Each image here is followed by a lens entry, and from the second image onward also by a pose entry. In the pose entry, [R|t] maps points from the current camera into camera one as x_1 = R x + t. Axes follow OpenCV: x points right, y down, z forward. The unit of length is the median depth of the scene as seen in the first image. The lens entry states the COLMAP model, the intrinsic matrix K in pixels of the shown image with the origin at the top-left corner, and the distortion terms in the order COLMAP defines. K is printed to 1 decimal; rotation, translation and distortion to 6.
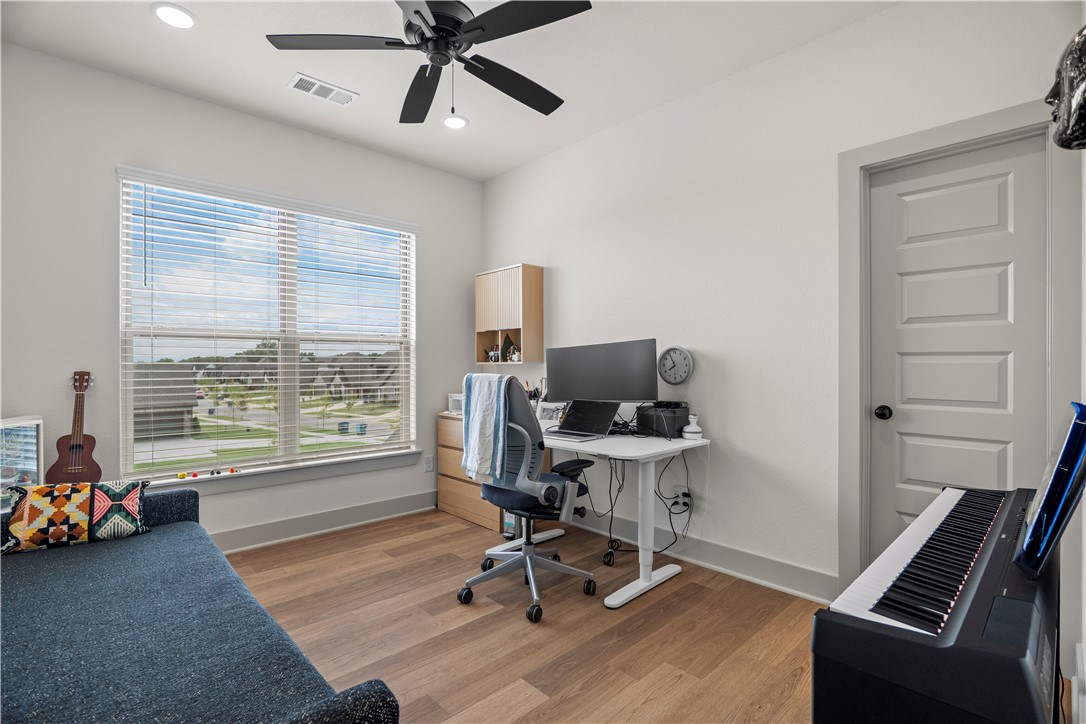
lens RADIAL K [[506.3, 0, 545.1], [0, 506.3, 360.4], [0, 0, 1]] dist [-0.007420, 0.003181]
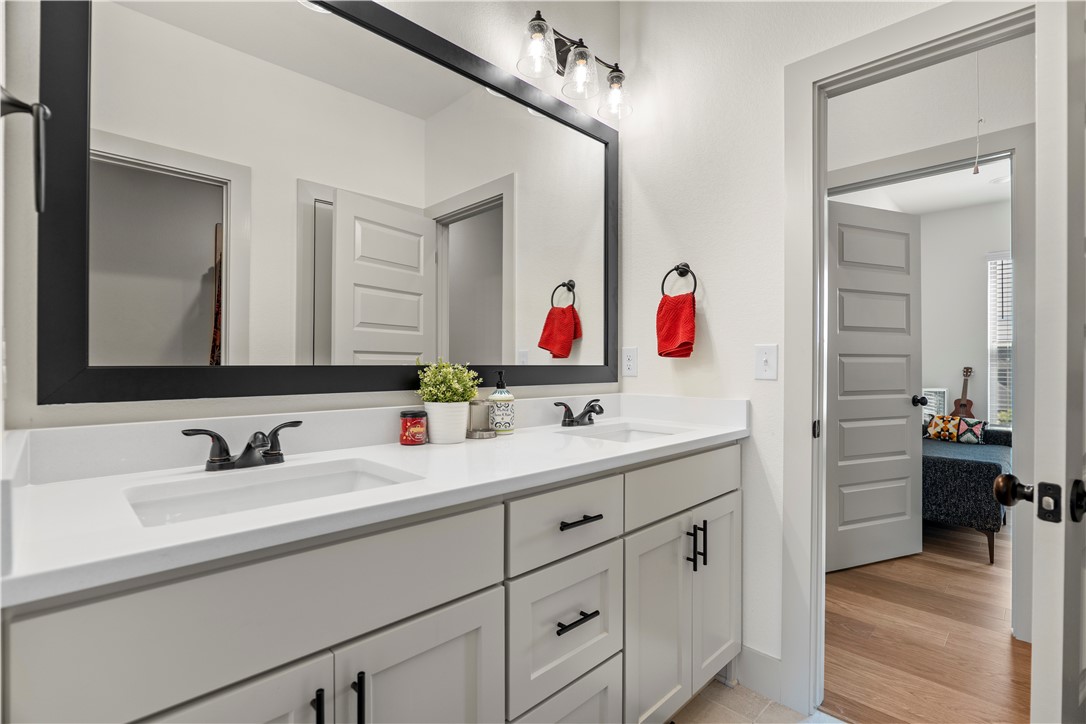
lens RADIAL K [[506.3, 0, 544.1], [0, 506.3, 362.2], [0, 0, 1]] dist [-0.007420, 0.003181]
pose [[0.037712, 0.004426, -0.999279, 1.244828], [-0.001321, 0.999990, 0.004379, -0.002904], [0.999288, 0.001155, 0.037718, -0.904410]]
